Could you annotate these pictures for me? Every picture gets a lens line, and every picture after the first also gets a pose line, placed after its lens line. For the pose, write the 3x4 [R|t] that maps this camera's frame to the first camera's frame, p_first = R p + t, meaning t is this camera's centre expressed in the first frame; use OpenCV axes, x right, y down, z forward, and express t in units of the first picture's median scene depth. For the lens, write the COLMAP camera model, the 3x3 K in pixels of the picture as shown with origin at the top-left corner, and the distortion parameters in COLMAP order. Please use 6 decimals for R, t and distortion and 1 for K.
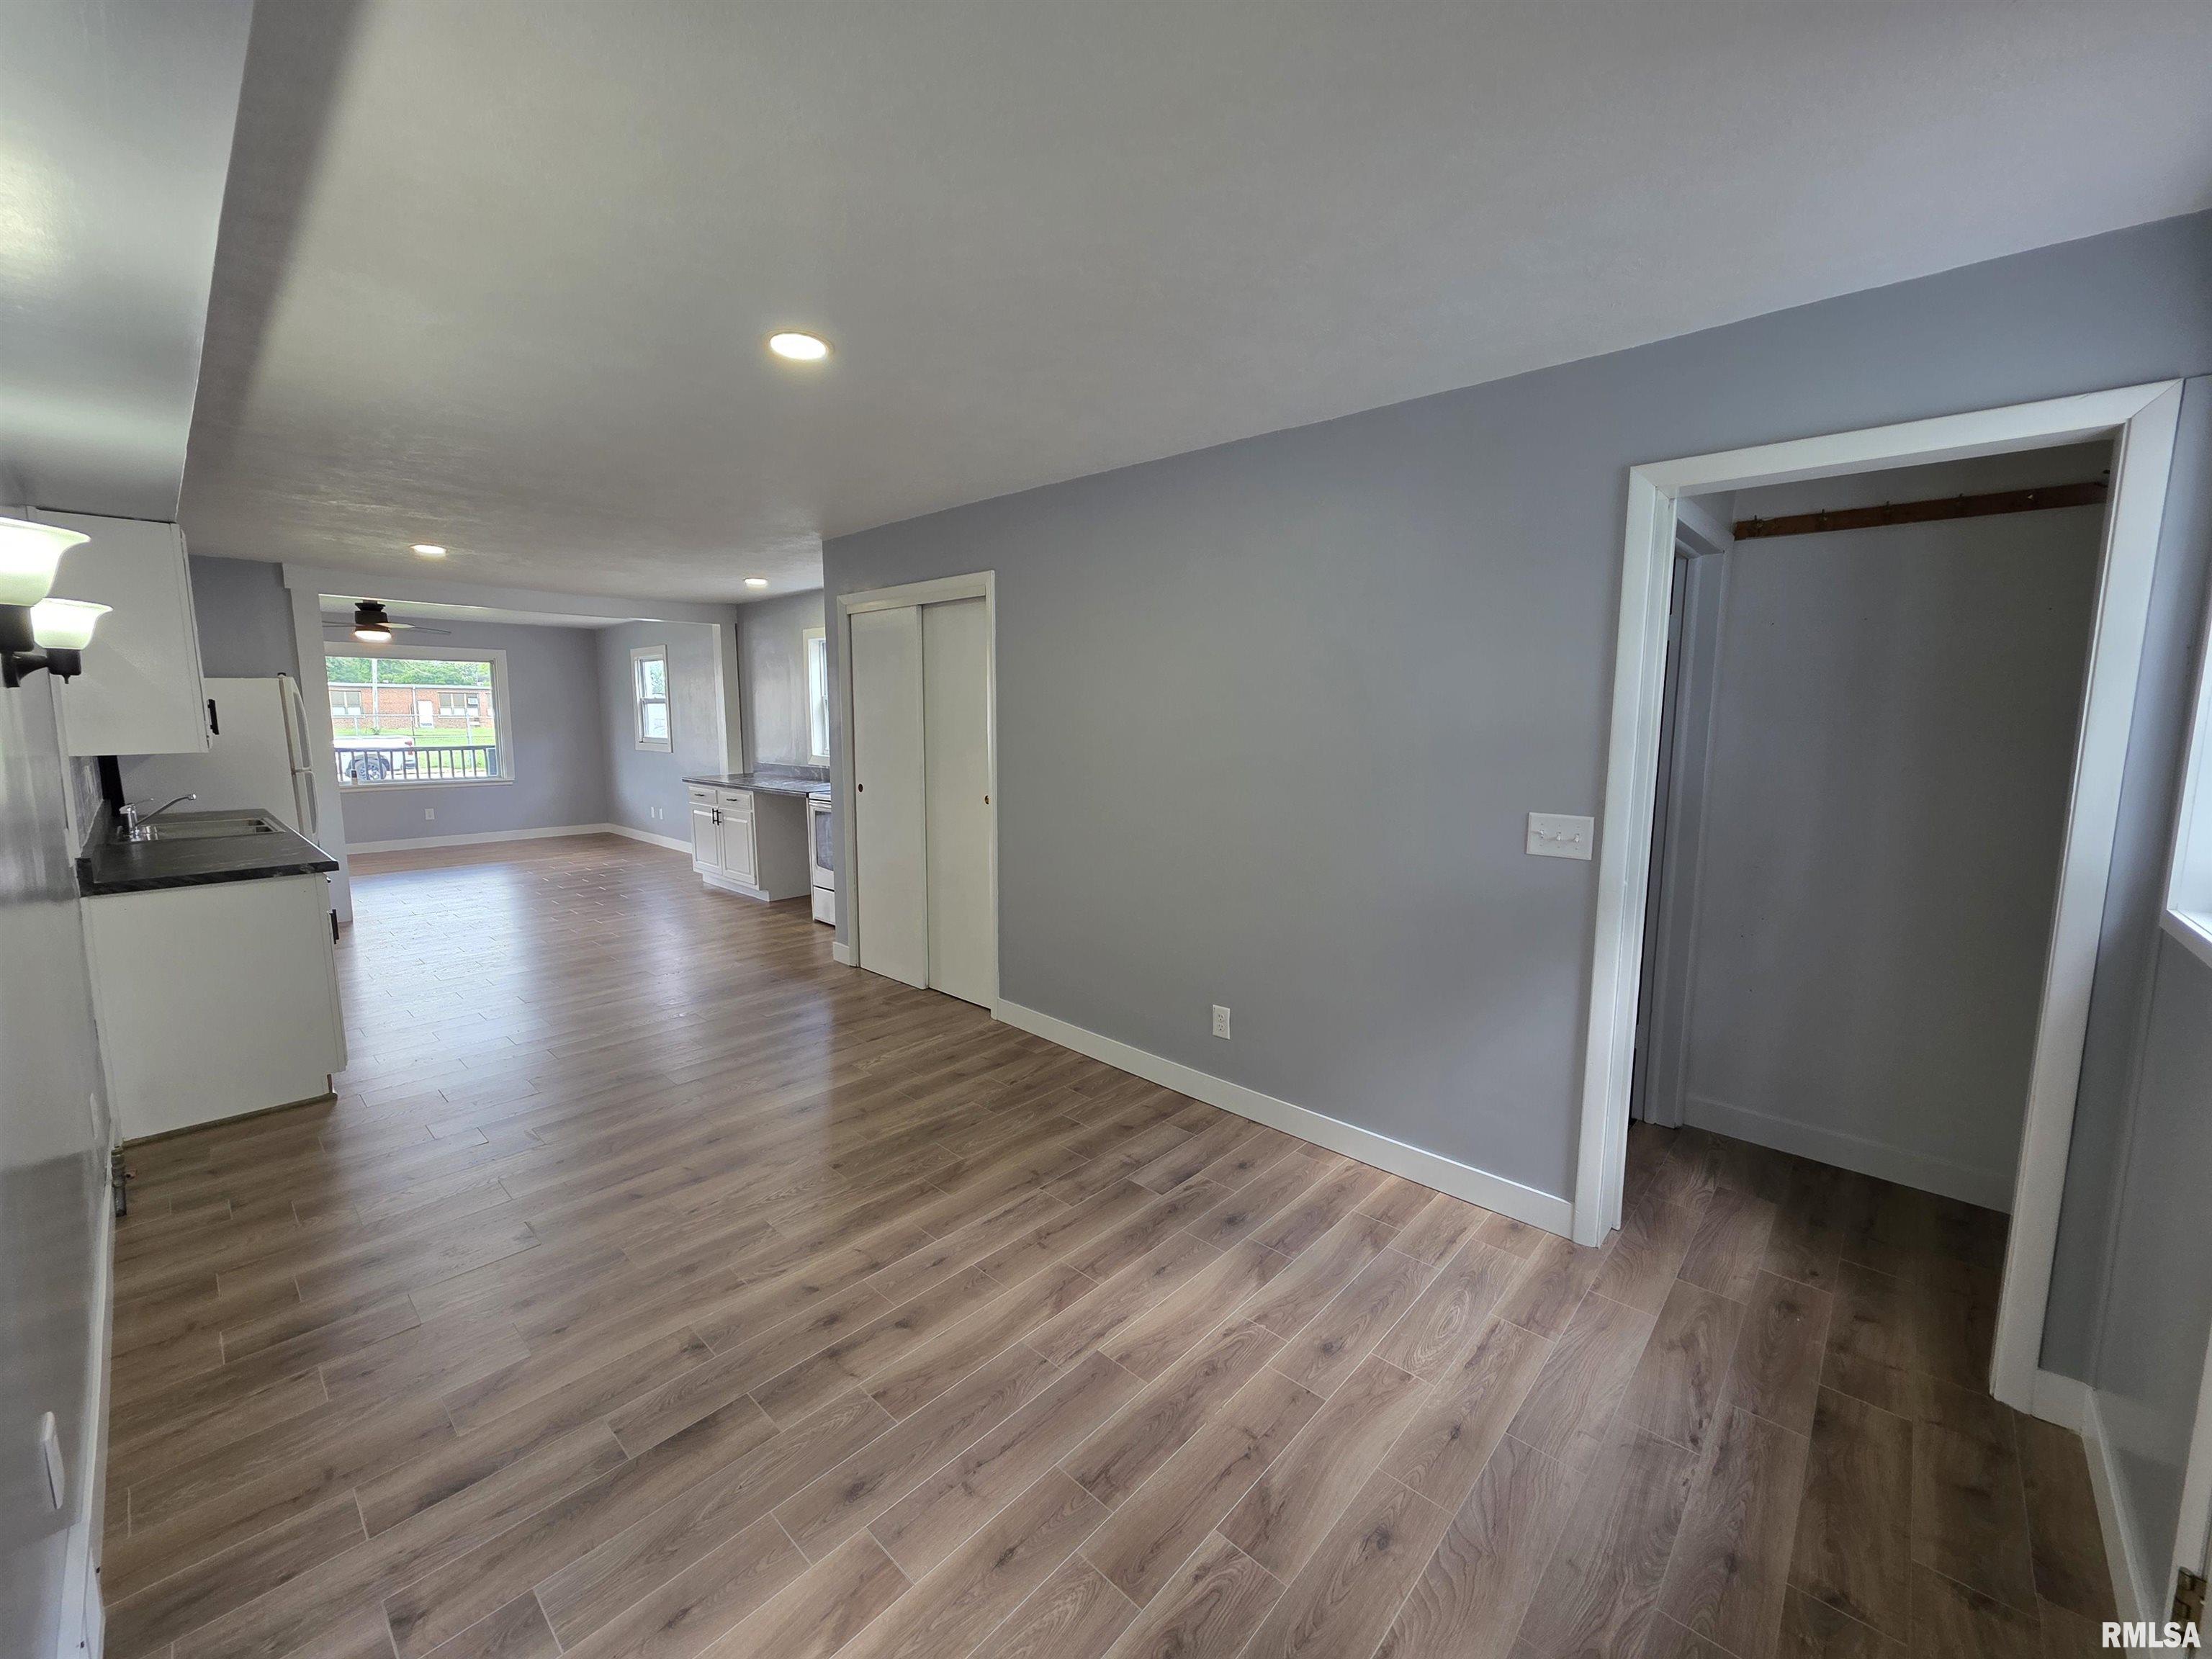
lens RADIAL K [[877.7, 0, 1072.5], [0, 877.7, 872.1], [0, 0, 1]] dist [0.009977, 0.000079]
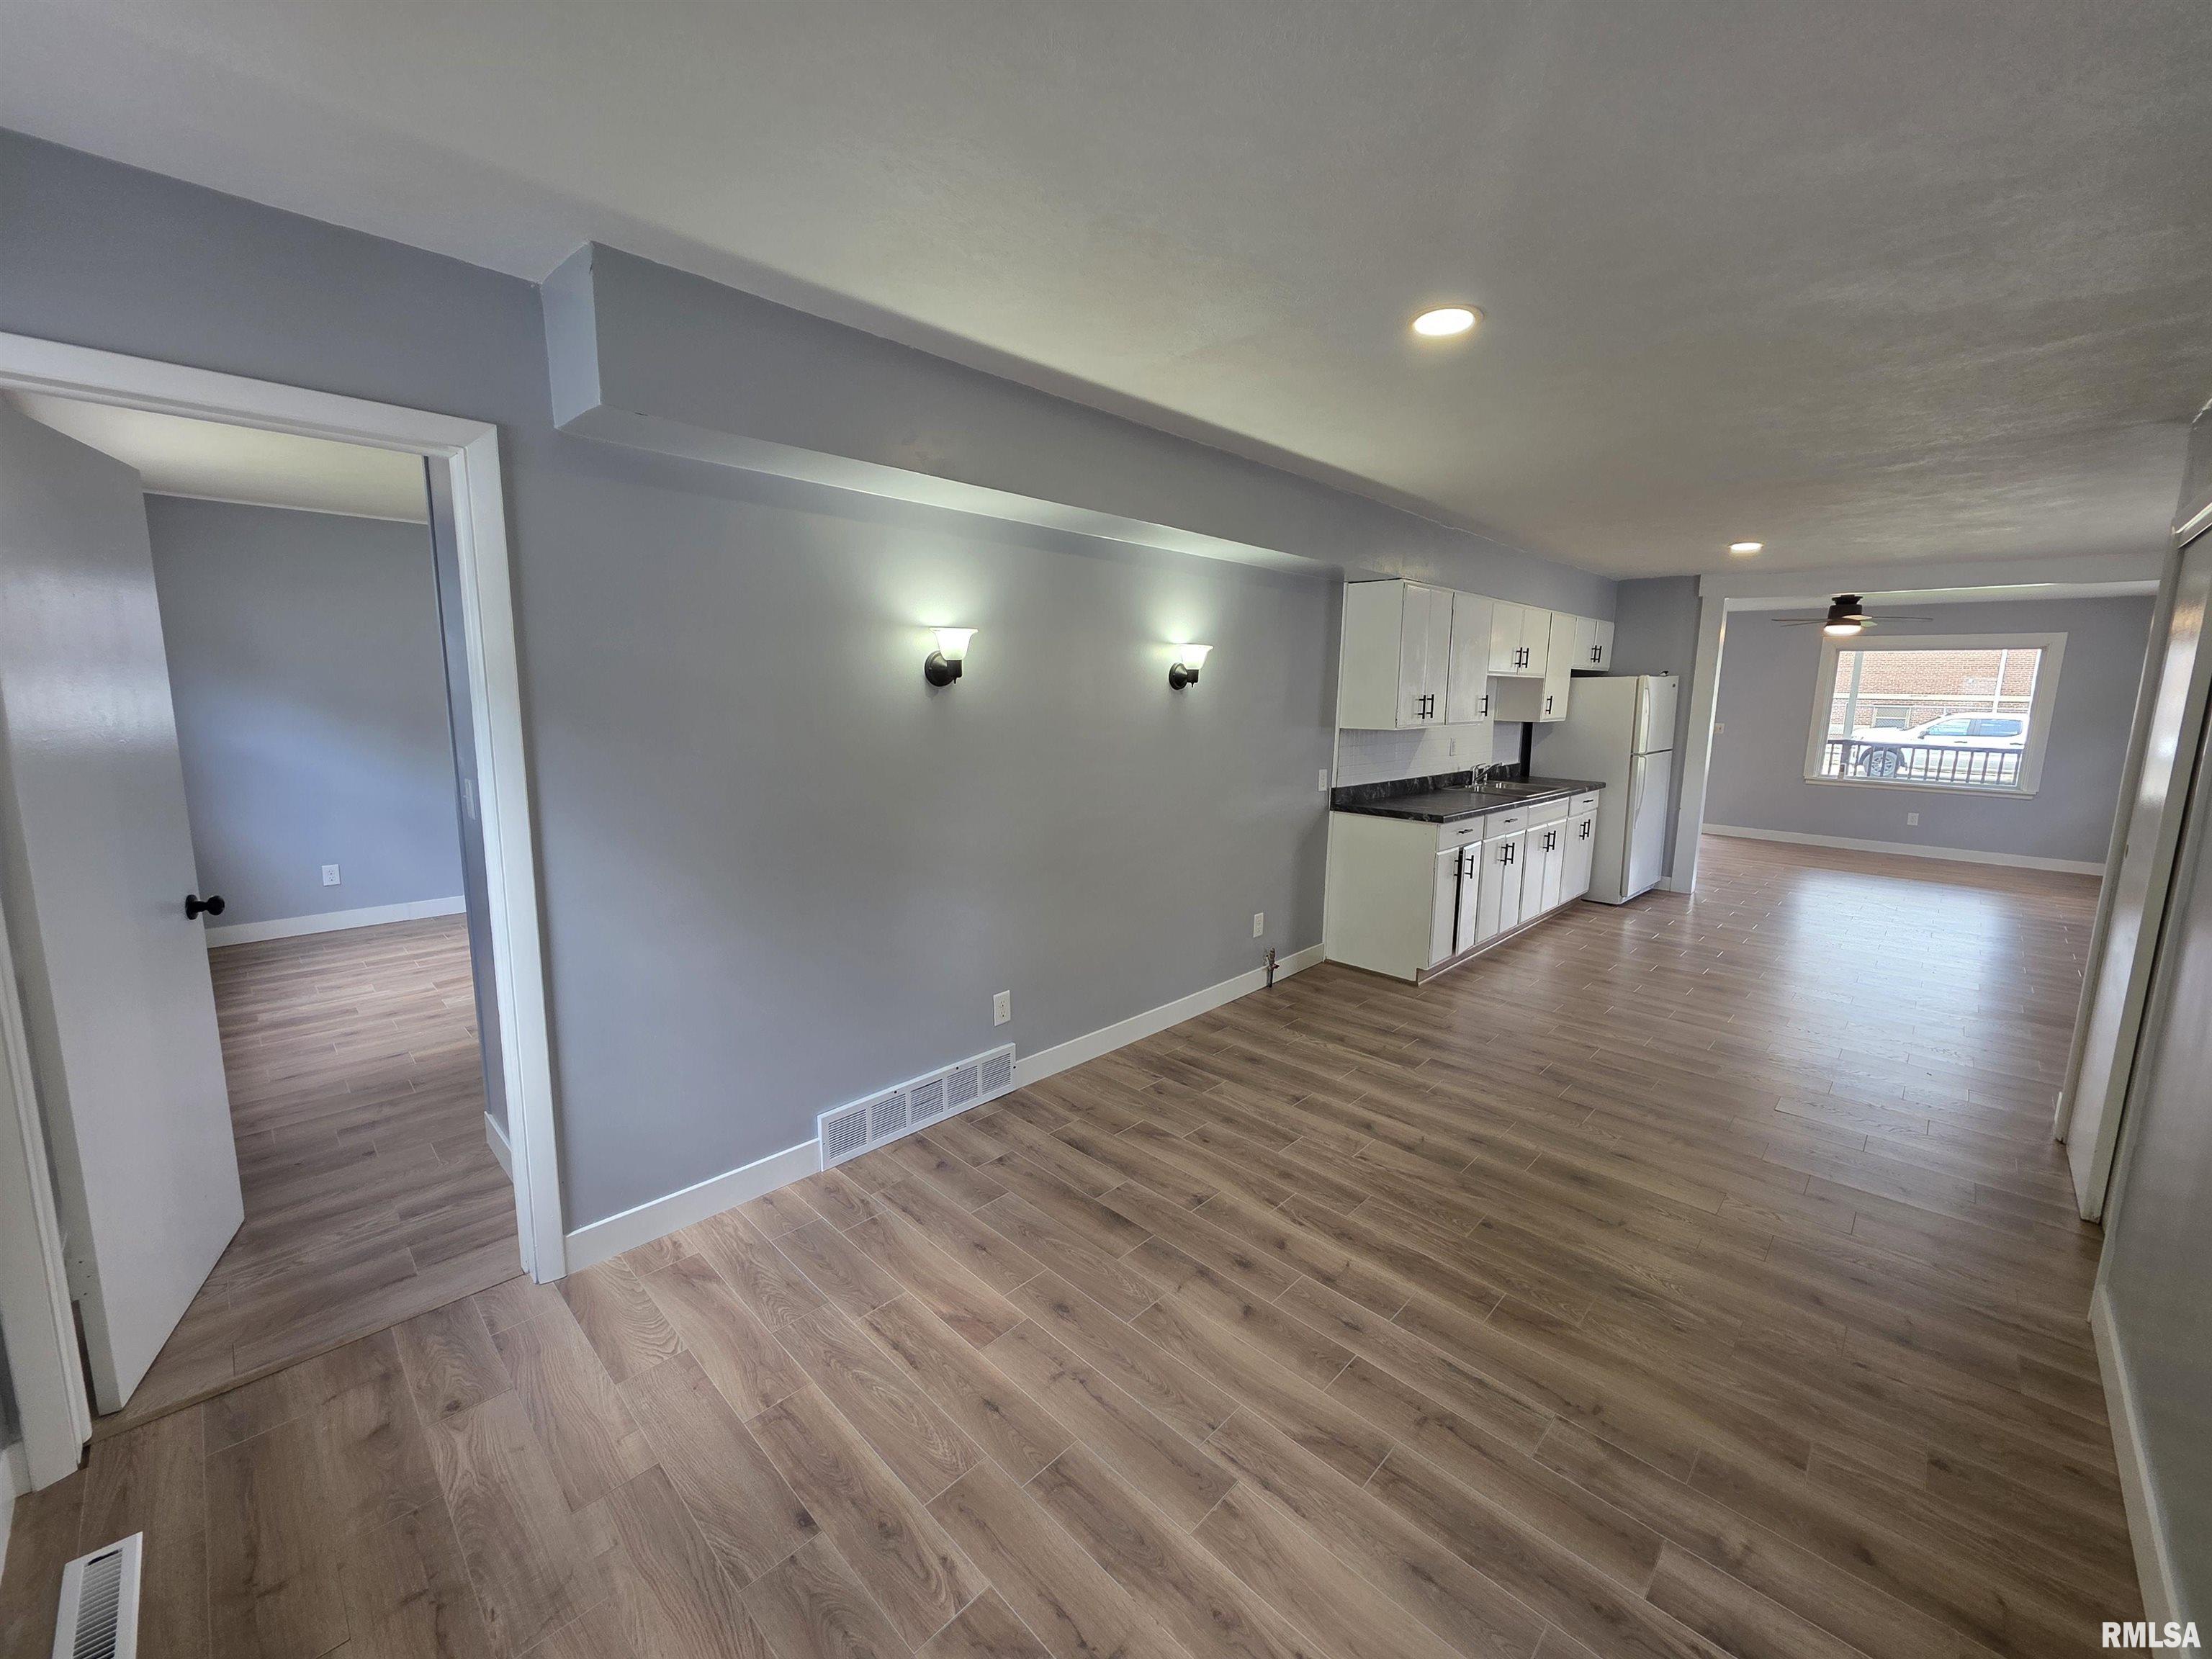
lens RADIAL K [[882.6, 0, 1105.2], [0, 882.6, 817.3], [0, 0, 1]] dist [0.002512, 0.000042]
pose [[-0.009012, 0.142298, -0.989783, 0.713338], [-0.195145, 0.970541, 0.141308, -0.140100], [0.980733, 0.194425, 0.019022, 0.700342]]
